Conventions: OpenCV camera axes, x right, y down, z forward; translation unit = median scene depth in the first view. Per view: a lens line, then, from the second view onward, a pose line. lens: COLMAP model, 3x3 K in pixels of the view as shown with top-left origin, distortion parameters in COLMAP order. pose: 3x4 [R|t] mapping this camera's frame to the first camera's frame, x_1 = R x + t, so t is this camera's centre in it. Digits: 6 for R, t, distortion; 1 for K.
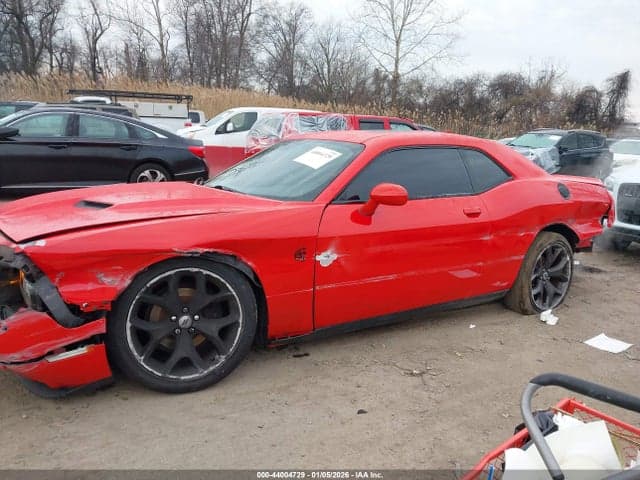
lens RADIAL K [[503.4, 0, 322.4], [0, 503.4, 238.2], [0, 0, 1]] dist [0.029549, -0.028244]
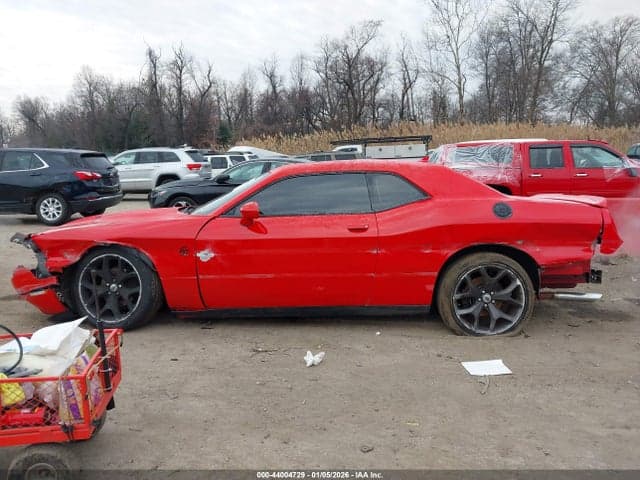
lens RADIAL K [[503.4, 0, 319.2], [0, 503.4, 238.4], [0, 0, 1]] dist [0.029549, -0.028244]
pose [[0.819141, 0.021822, -0.573177, 0.713277], [-0.063688, 0.996557, -0.053076, 0.031118], [0.570046, 0.079981, 0.817711, 0.024452]]
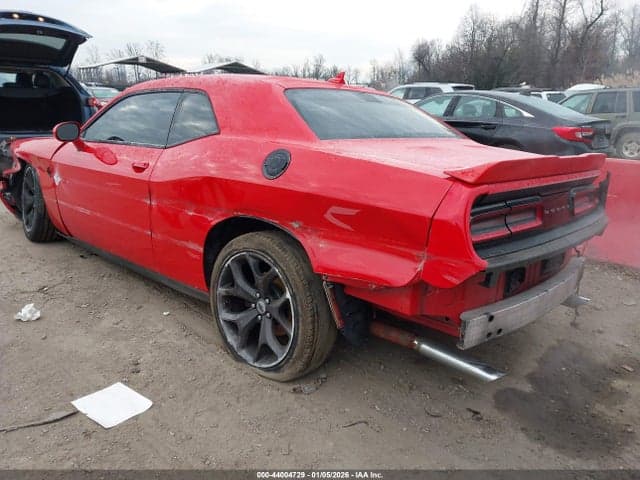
lens RADIAL K [[503.4, 0, 319.6], [0, 503.4, 238.4], [0, 0, 1]] dist [0.029549, -0.028244]
pose [[0.247912, 0.203510, -0.947166, 0.971100], [-0.208203, 0.966034, 0.153069, -0.102762], [0.946146, 0.159255, 0.281862, 0.868880]]
